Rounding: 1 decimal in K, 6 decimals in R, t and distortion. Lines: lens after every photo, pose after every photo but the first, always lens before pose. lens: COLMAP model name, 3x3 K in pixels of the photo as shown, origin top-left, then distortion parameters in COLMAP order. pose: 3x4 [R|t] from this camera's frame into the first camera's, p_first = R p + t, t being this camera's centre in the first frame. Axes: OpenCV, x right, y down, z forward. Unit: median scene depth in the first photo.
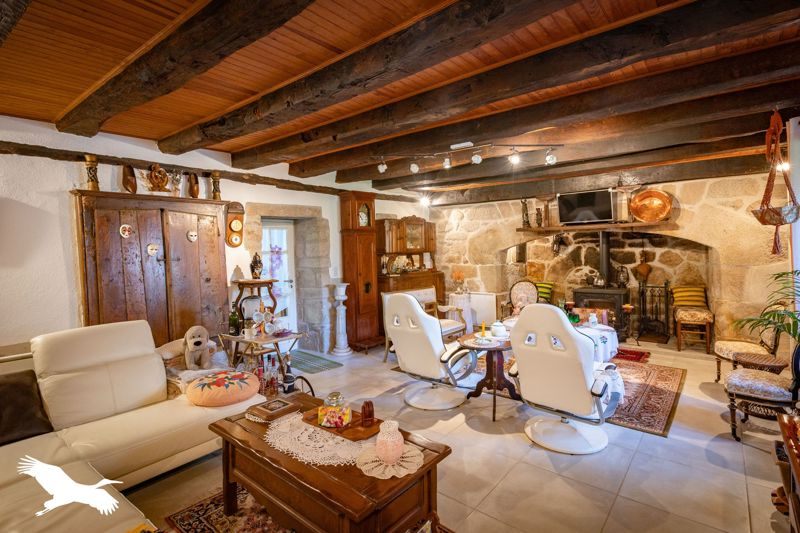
lens RADIAL K [[363.5, 0, 401.0], [0, 363.5, 261.7], [0, 0, 1]] dist [-0.002491, -0.000257]
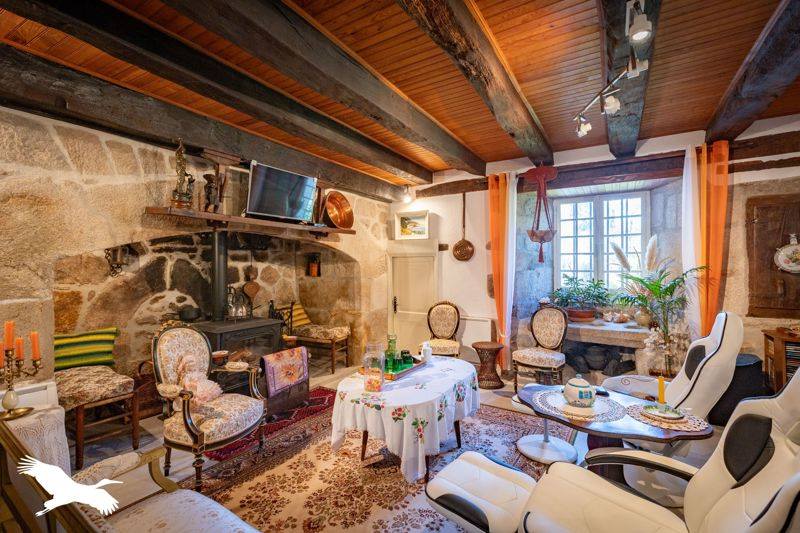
lens RADIAL K [[363.5, 0, 401.0], [0, 363.5, 261.7], [0, 0, 1]] dist [-0.002491, -0.000257]
pose [[-0.158461, 0.035556, 0.986725, -0.127851], [0.043120, 0.998647, -0.029061, -0.001830], [-0.986423, 0.037943, -0.159780, 0.681701]]
